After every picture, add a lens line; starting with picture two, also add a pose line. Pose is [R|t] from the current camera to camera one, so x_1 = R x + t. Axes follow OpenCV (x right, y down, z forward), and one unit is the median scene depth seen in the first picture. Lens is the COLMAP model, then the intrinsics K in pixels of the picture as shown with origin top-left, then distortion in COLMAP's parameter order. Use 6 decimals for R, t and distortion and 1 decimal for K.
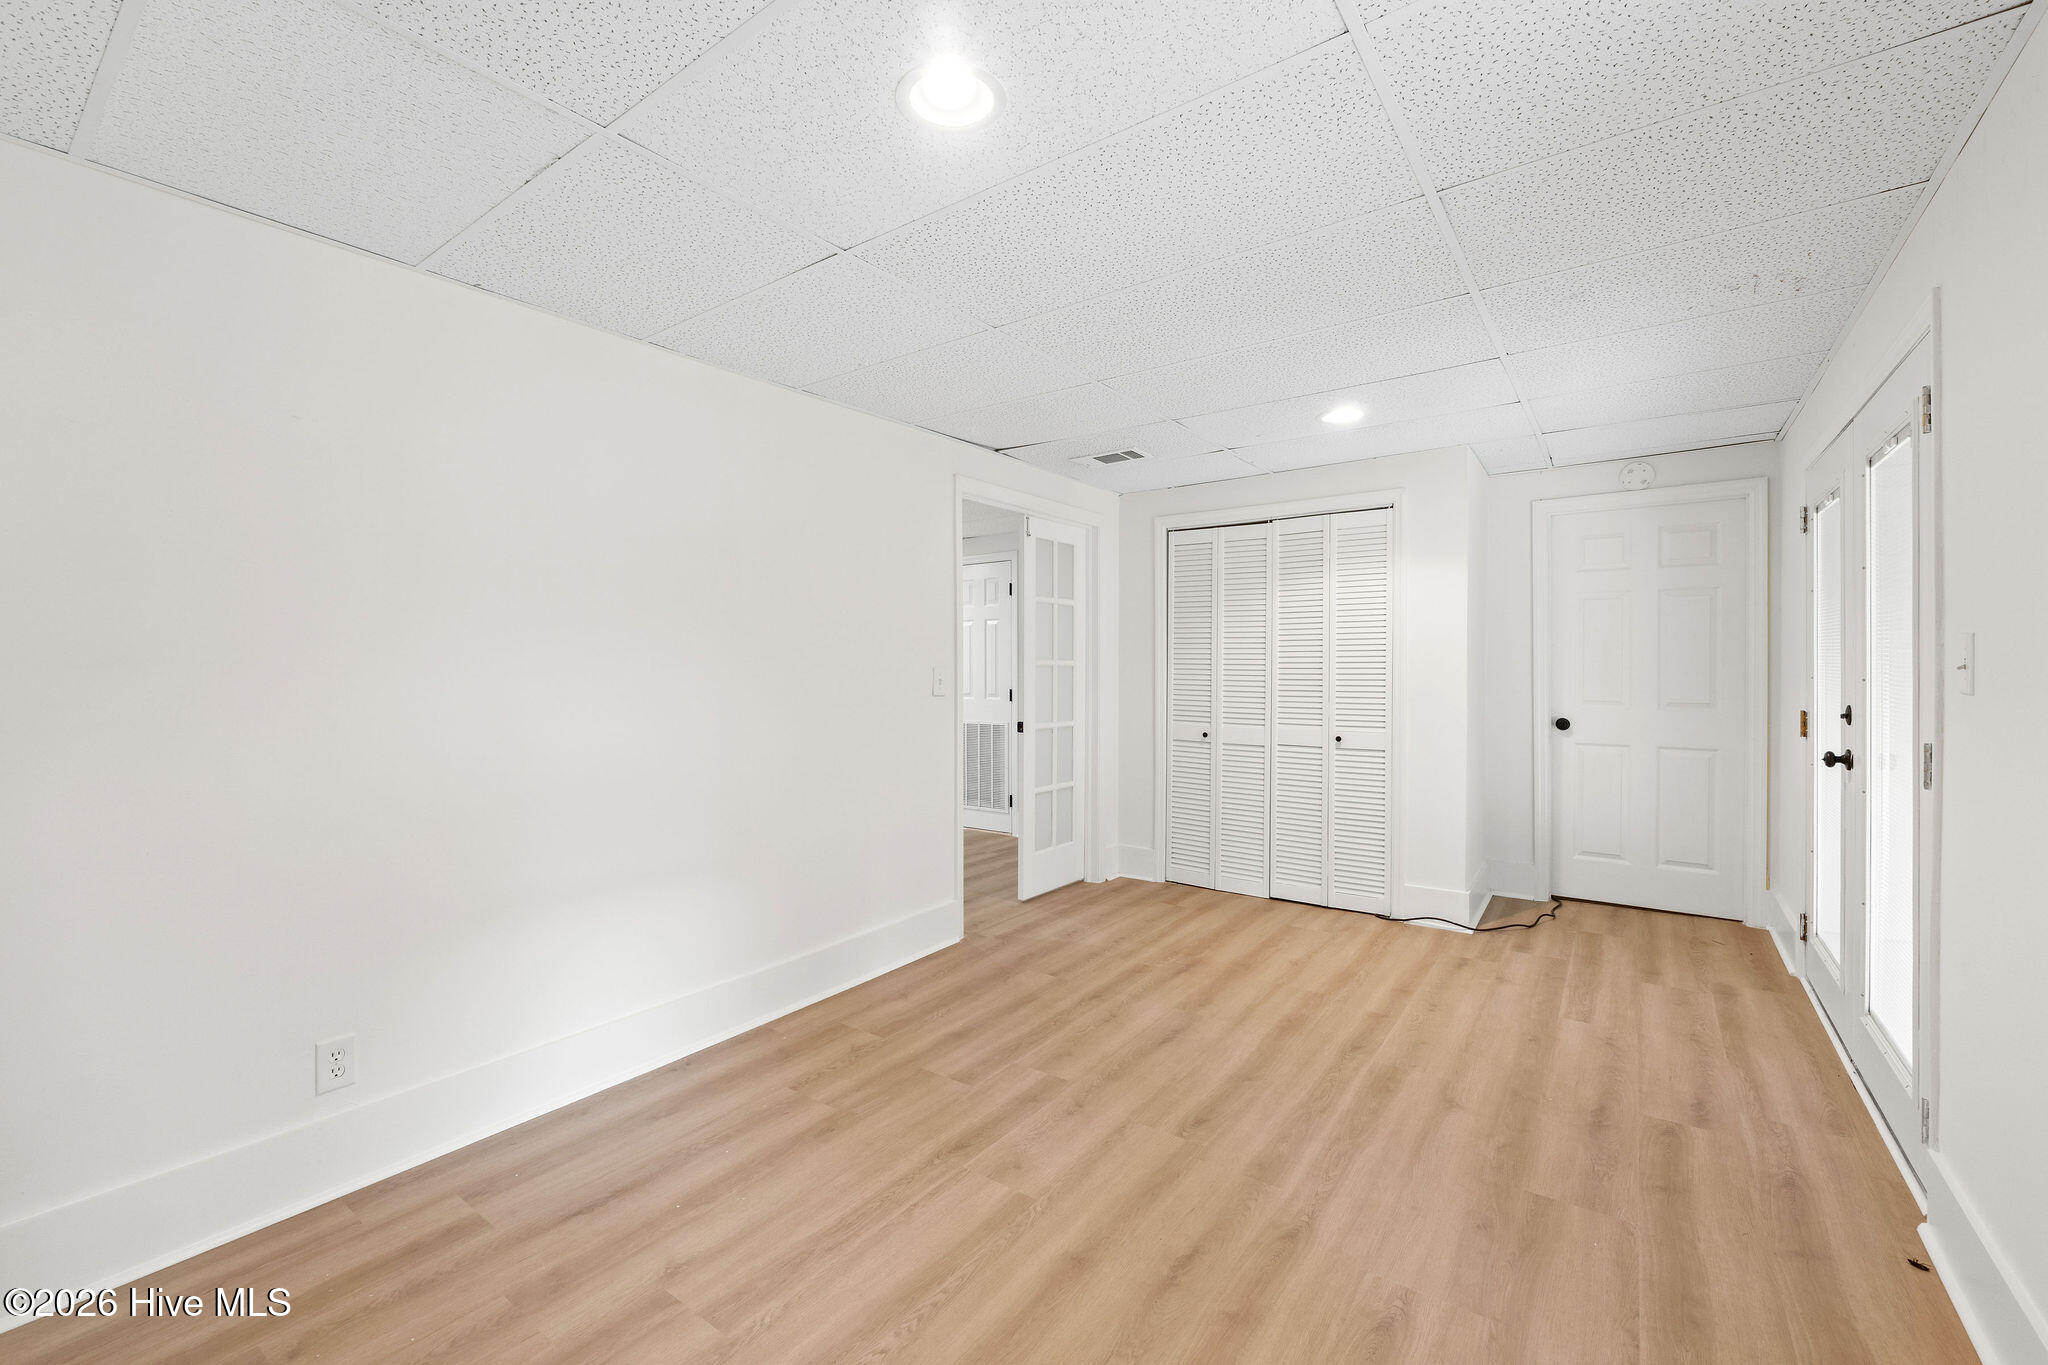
lens RADIAL K [[863.8, 0, 1023.9], [0, 863.8, 673.9], [0, 0, 1]] dist [0.001377, 0.000125]
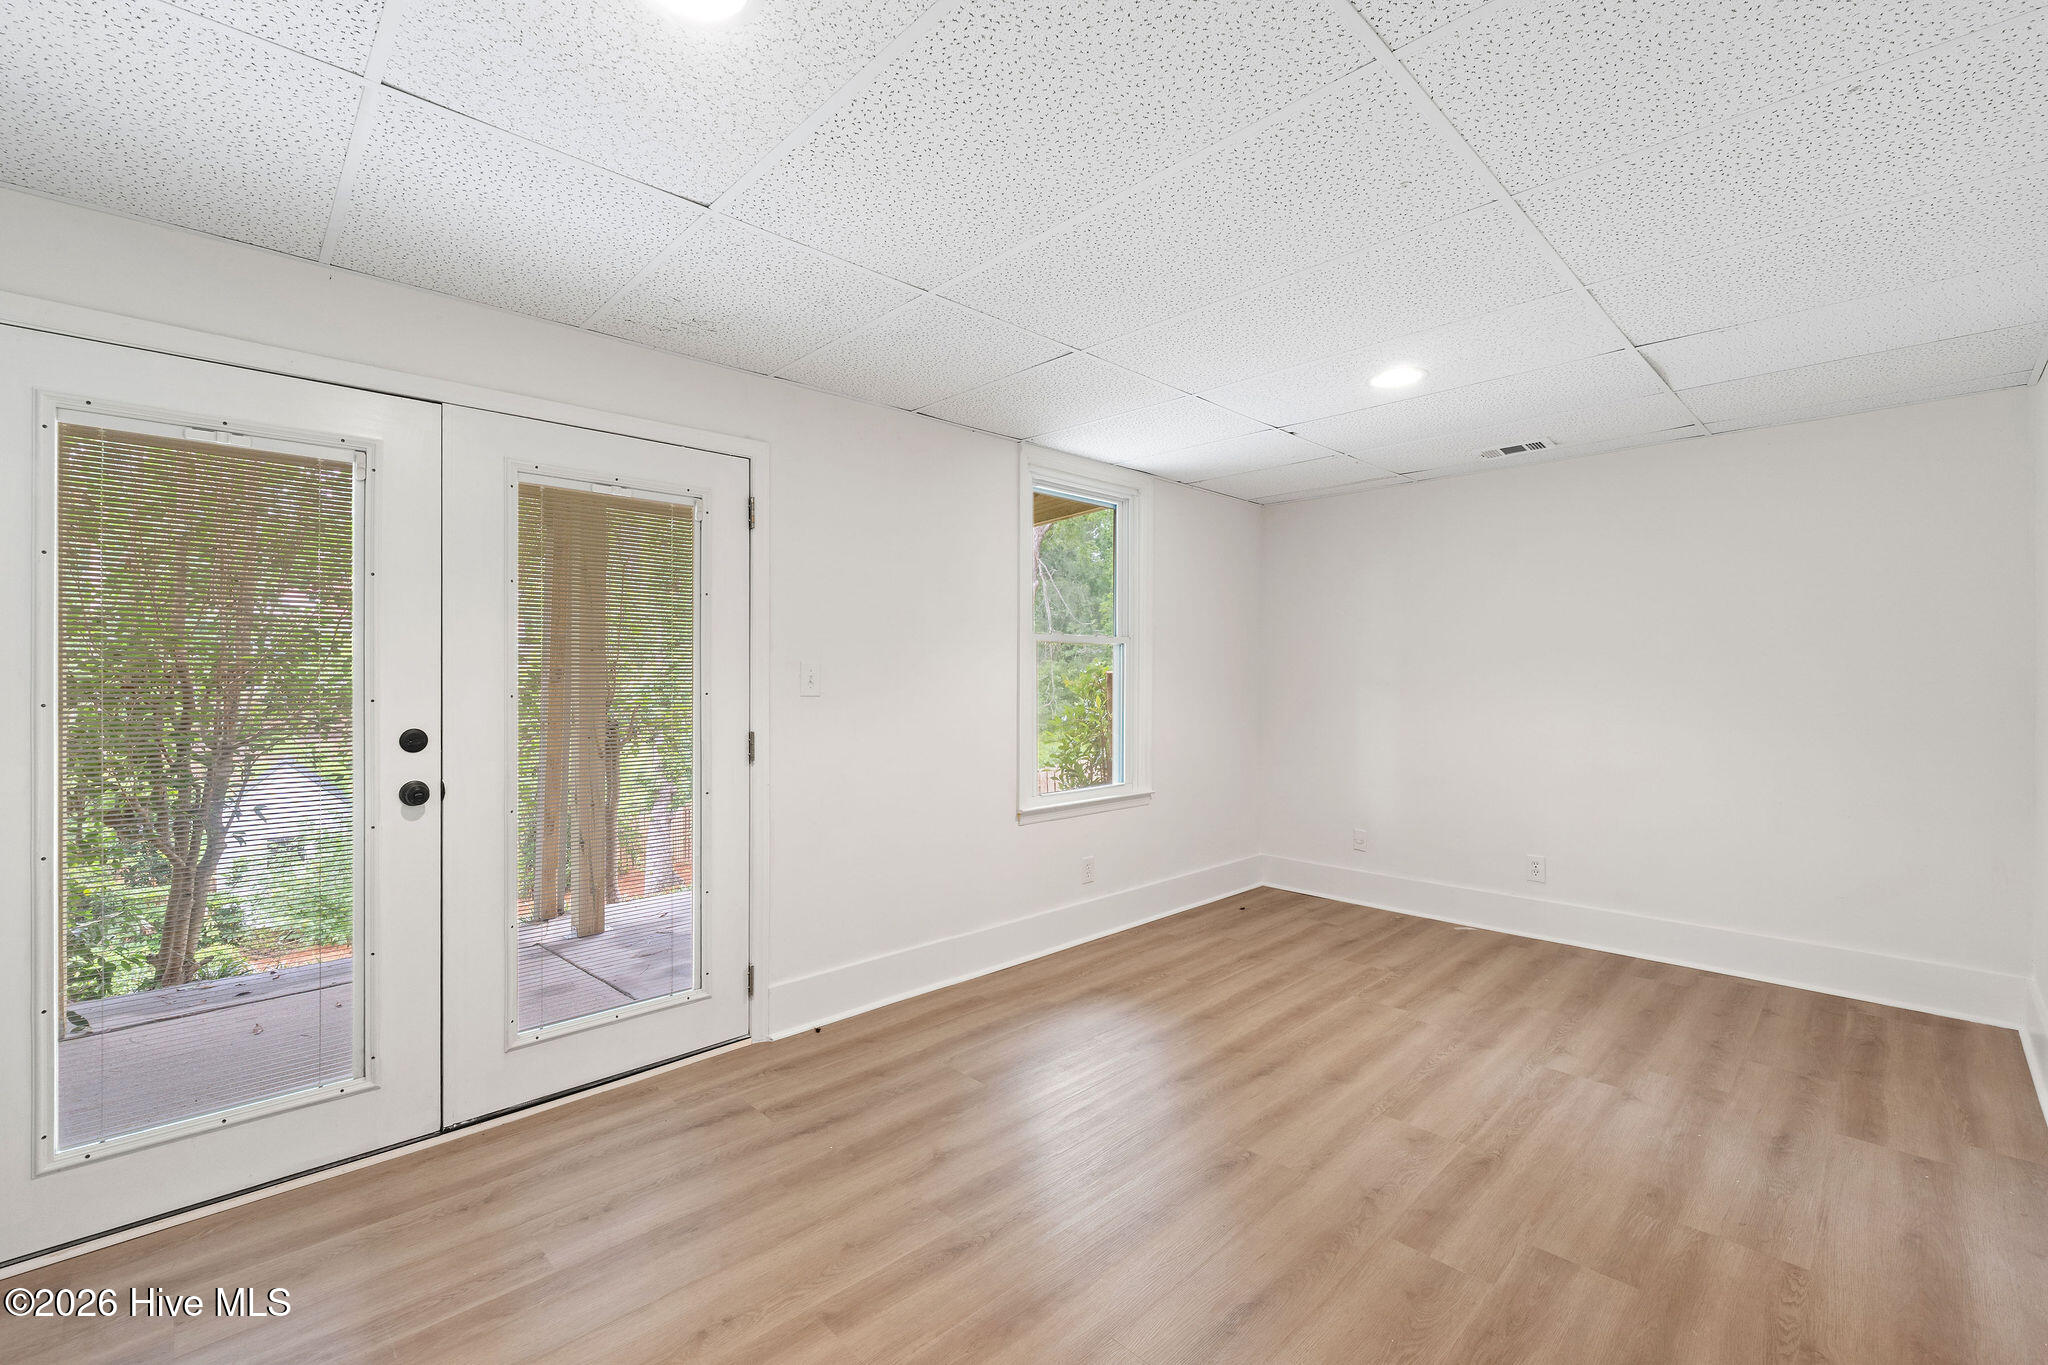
lens RADIAL K [[863.8, 0, 1022.0], [0, 863.8, 676.1], [0, 0, 1]] dist [0.001377, 0.000125]
pose [[-0.985292, -0.002466, 0.170861, 0.289727], [-0.000708, 0.999946, 0.010345, -0.023239], [-0.170878, 0.010071, -0.985241, 2.140779]]
